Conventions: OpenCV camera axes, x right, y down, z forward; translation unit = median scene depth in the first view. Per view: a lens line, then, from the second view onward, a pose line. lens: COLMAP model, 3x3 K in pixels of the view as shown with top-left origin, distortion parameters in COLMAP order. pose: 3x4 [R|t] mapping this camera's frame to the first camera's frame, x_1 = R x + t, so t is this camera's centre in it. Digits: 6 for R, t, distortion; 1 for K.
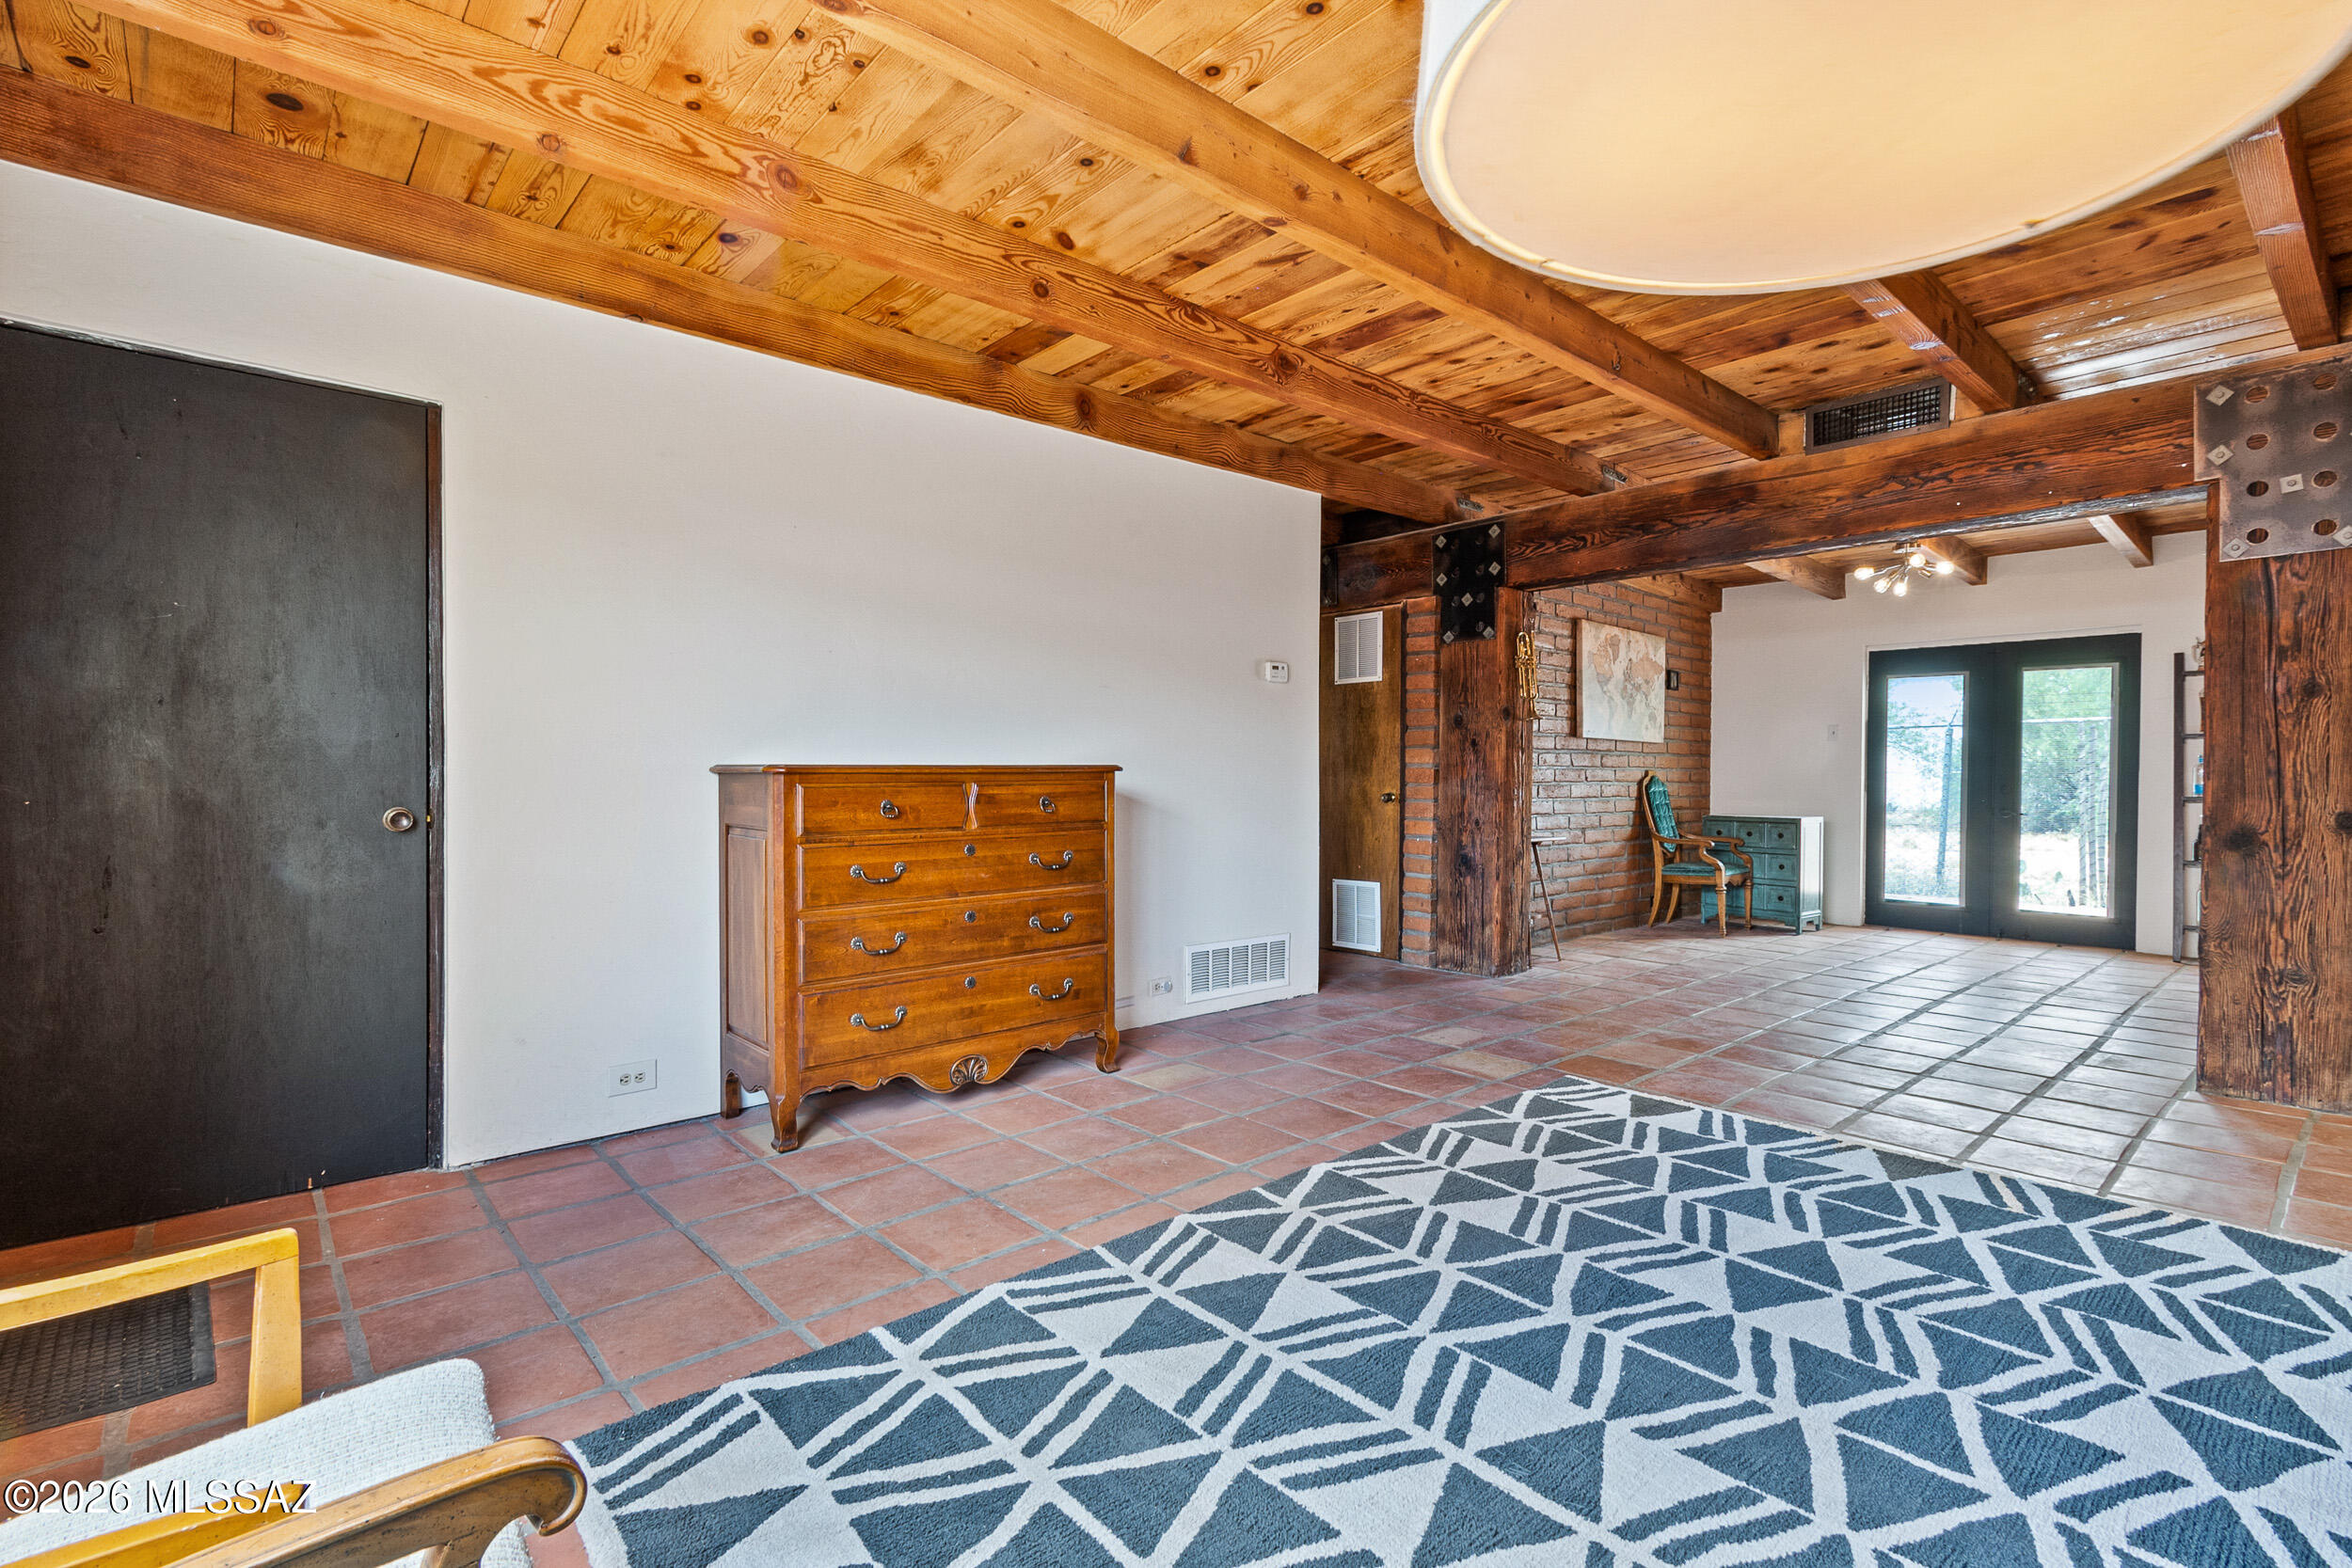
lens RADIAL K [[1064.1, 0, 1165.4], [0, 1064.1, 799.4], [0, 0, 1]] dist [0.003855, -0.002543]
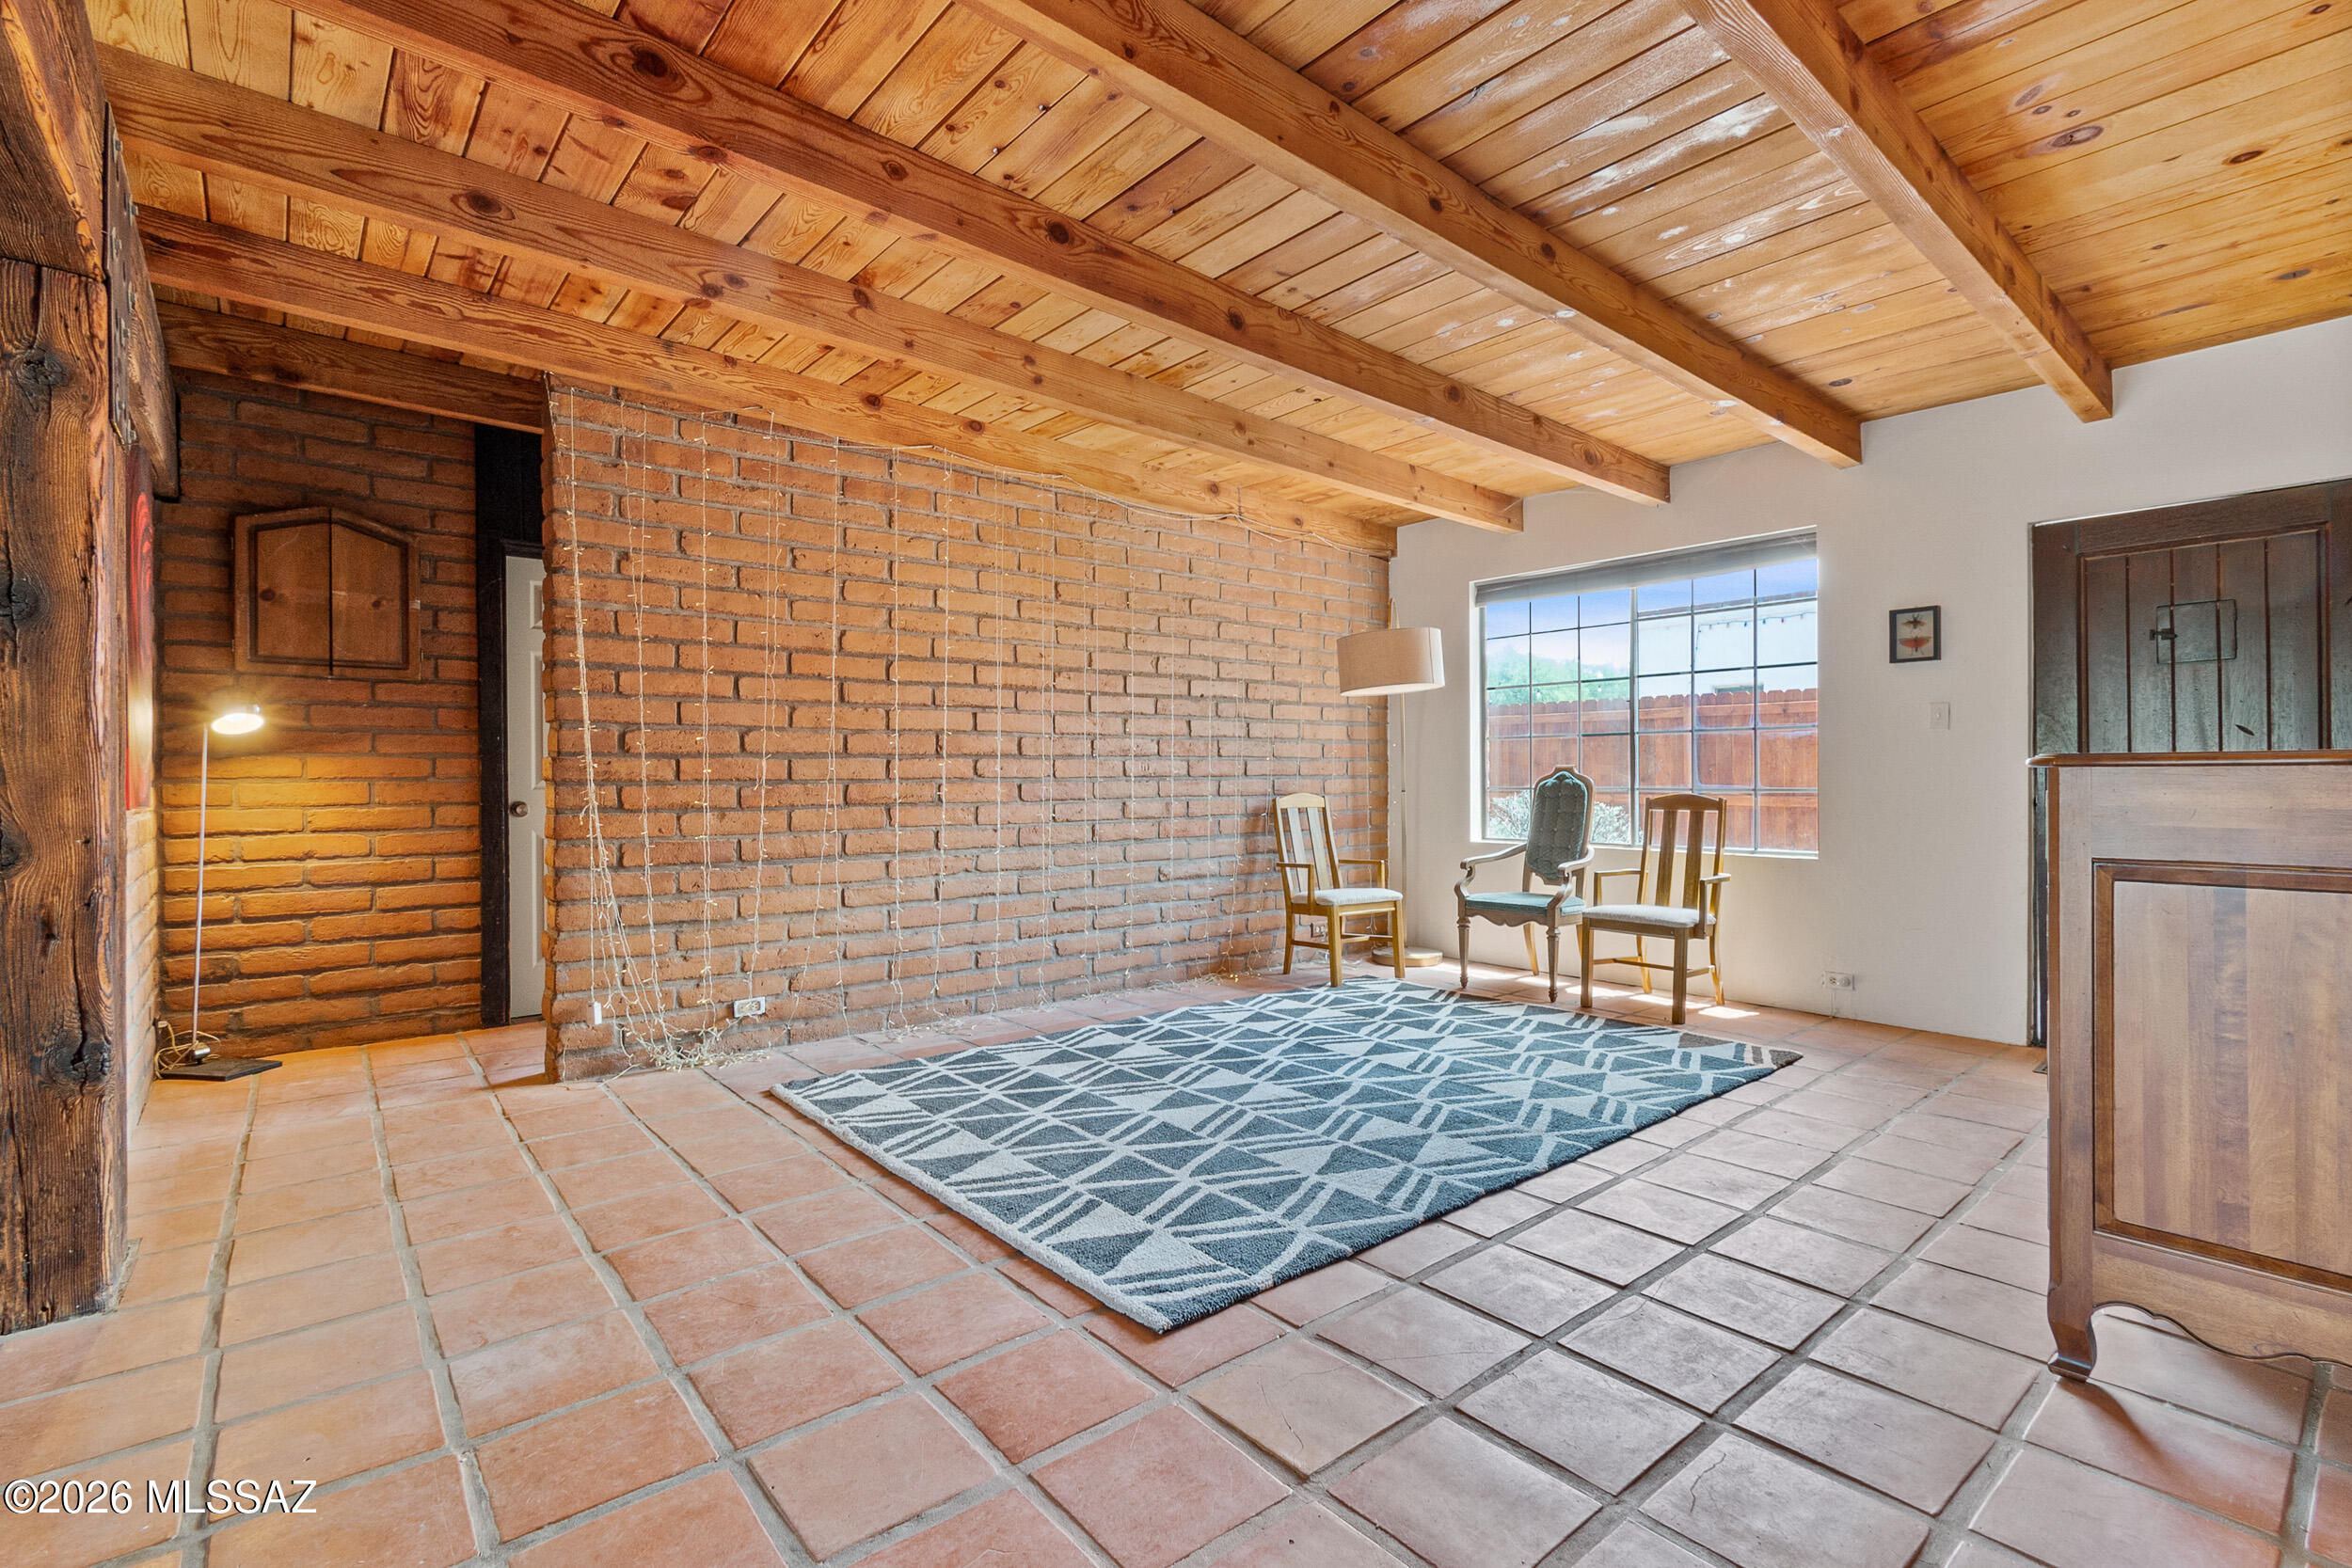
lens RADIAL K [[1064.1, 0, 1198.5], [0, 1064.1, 776.3], [0, 0, 1]] dist [0.003855, -0.002543]
pose [[-0.999997, -0.000802, -0.002227, 0.488530], [-0.000854, 0.999721, 0.023623, -0.043576], [0.002207, 0.023625, -0.999718, 2.082331]]
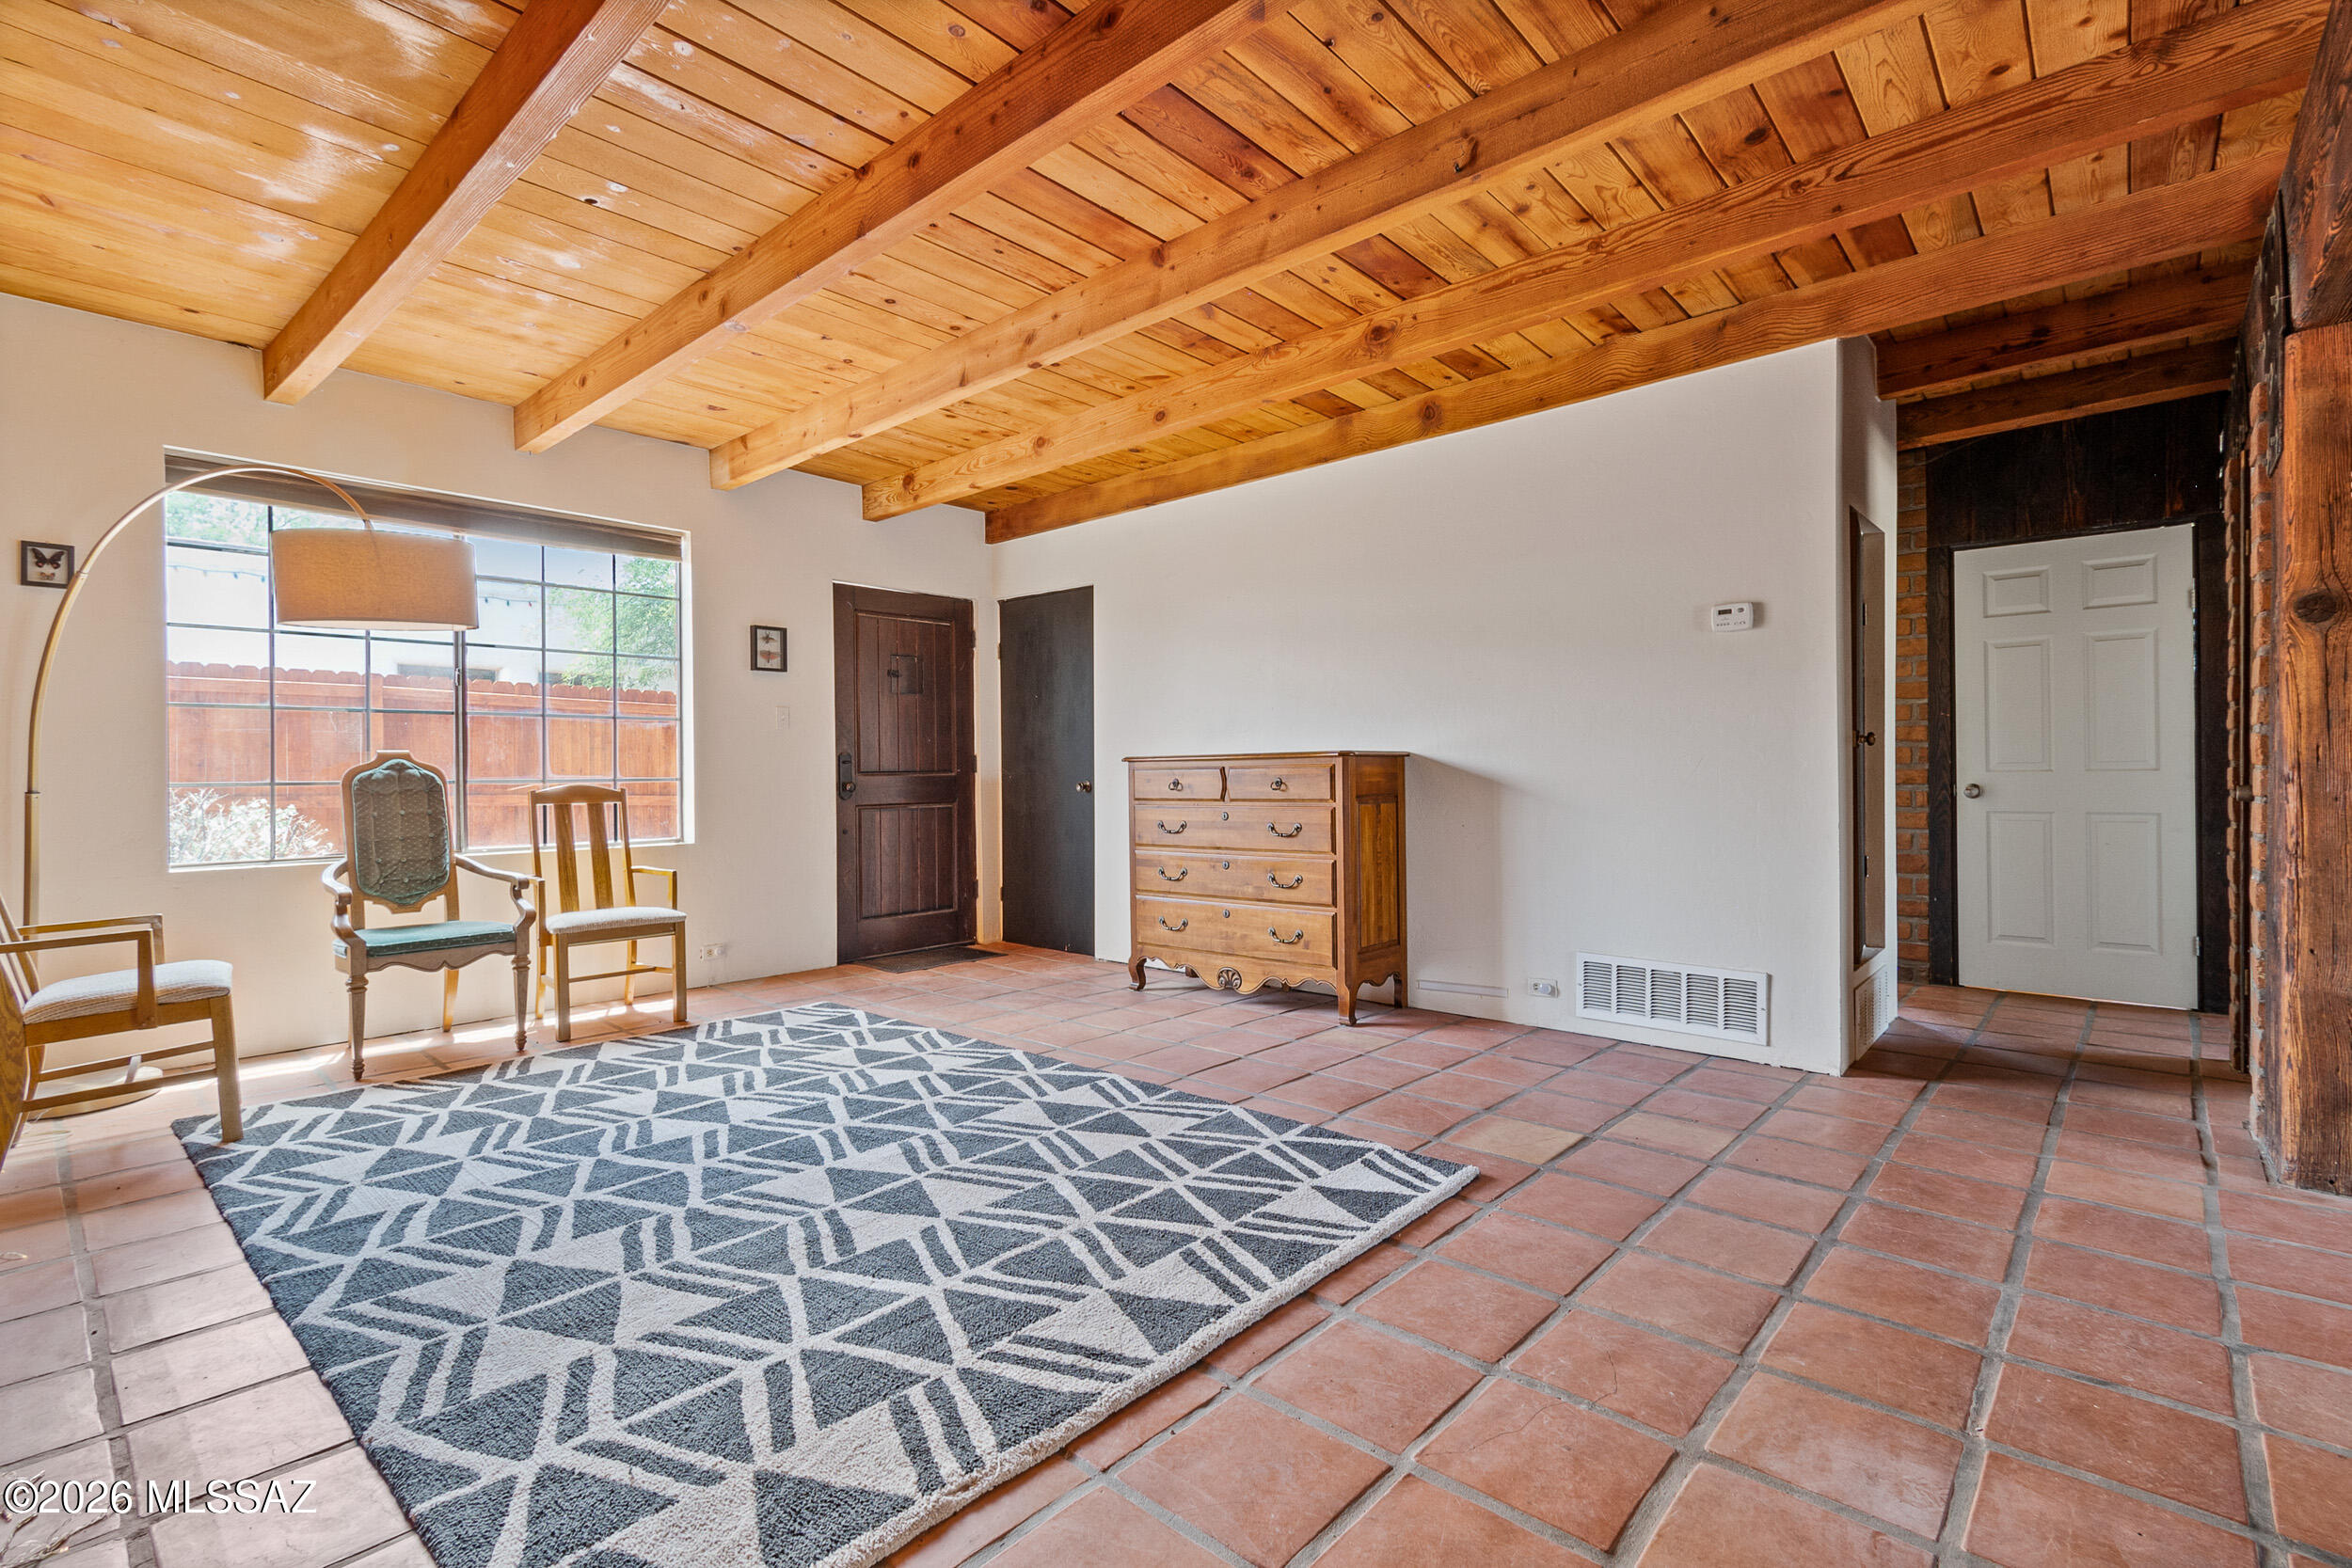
lens RADIAL K [[1064.1, 0, 1196.4], [0, 1064.1, 768.4], [0, 0, 1]] dist [0.003855, -0.002543]
pose [[0.137217, -0.007749, -0.990511, 1.436918], [-0.017370, 0.999797, -0.010228, 0.003863], [0.990389, 0.018608, 0.137055, 0.963864]]
